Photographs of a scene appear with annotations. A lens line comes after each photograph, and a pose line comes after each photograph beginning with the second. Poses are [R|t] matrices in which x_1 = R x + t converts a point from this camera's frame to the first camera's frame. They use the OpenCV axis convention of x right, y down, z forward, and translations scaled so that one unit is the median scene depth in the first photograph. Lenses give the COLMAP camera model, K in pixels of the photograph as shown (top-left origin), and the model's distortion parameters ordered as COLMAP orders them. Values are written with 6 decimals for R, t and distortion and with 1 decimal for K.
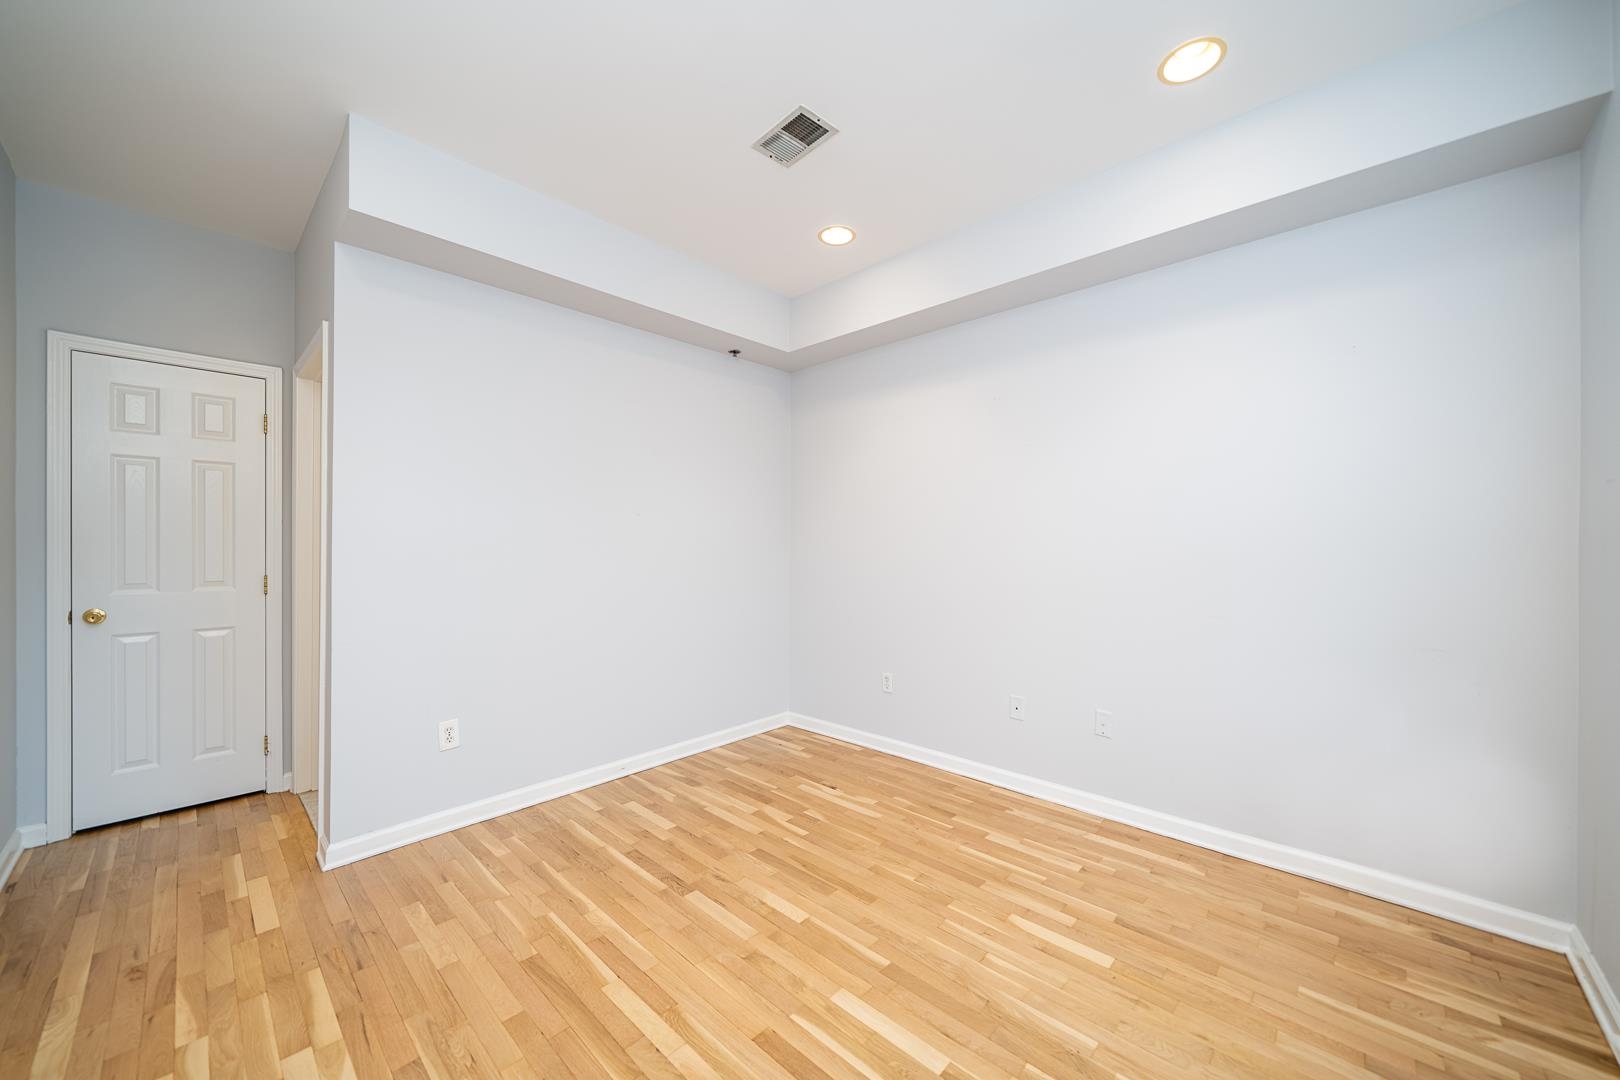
lens RADIAL K [[584.7, 0, 811.7], [0, 584.7, 539.0], [0, 0, 1]] dist [-0.002547, 0.000310]
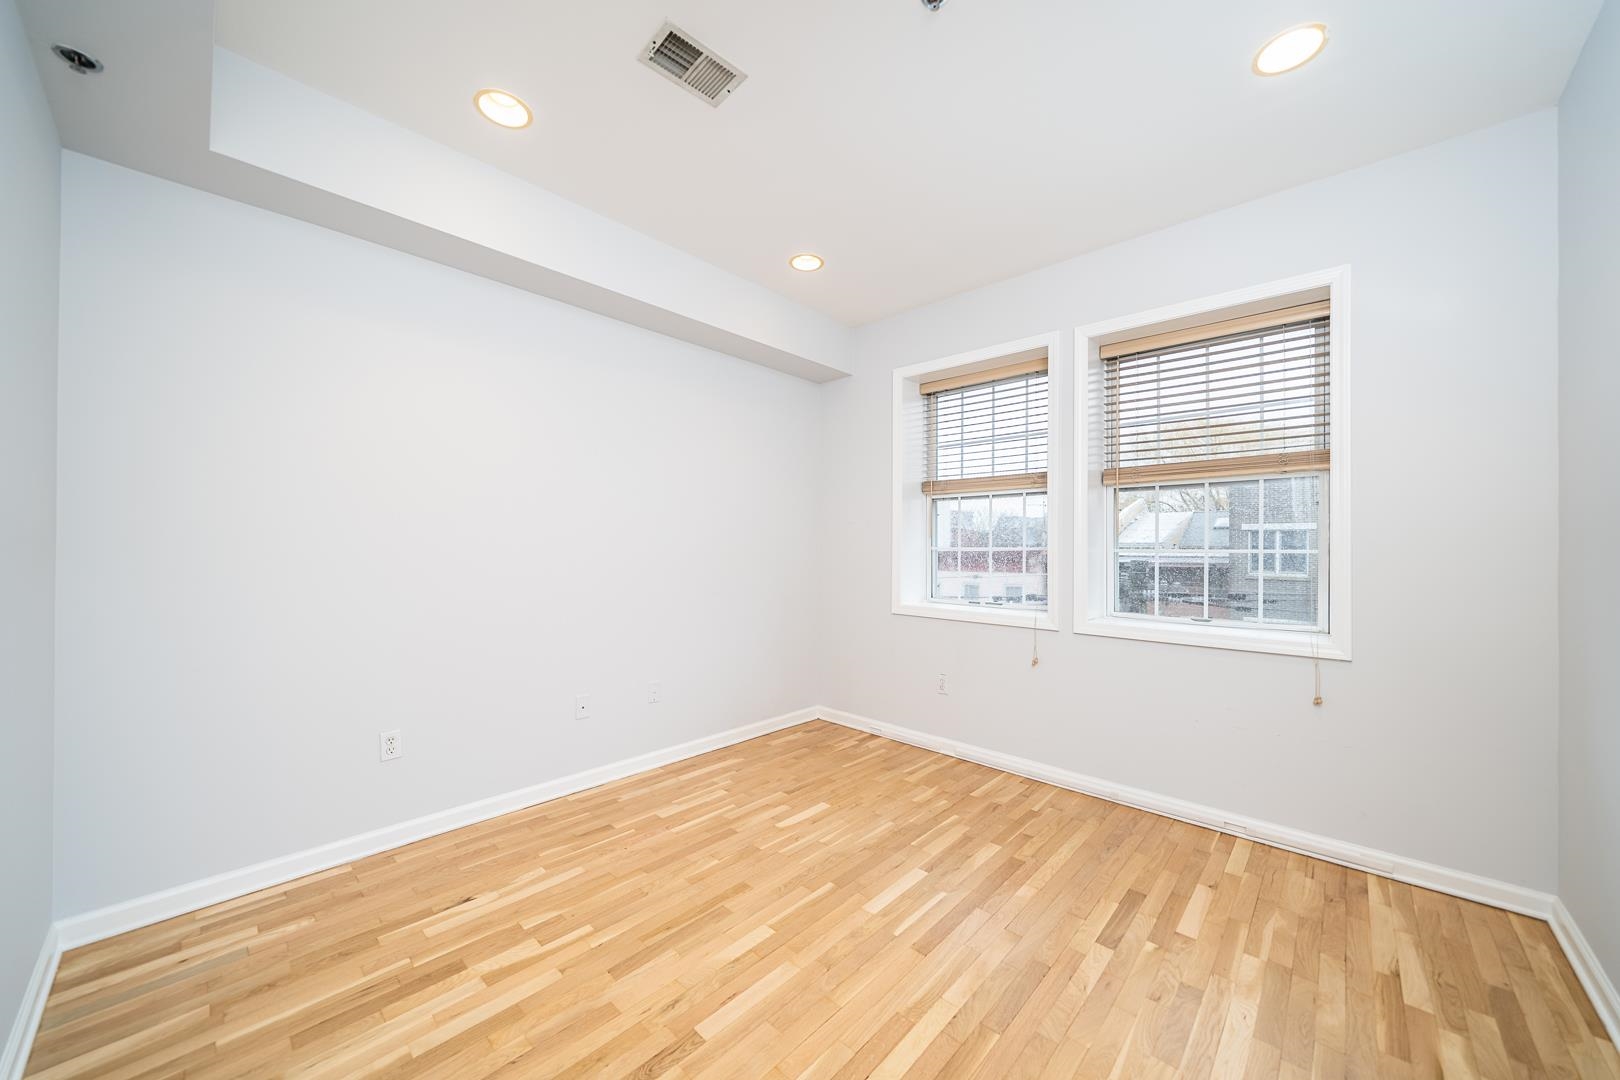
lens RADIAL K [[584.7, 0, 802.2], [0, 584.7, 543.0], [0, 0, 1]] dist [-0.002547, 0.000310]
pose [[0.006486, 0.009252, 0.999936, -0.802272], [-0.019303, 0.999772, -0.009125, 0.012958], [-0.999793, -0.019243, 0.006663, 0.769356]]
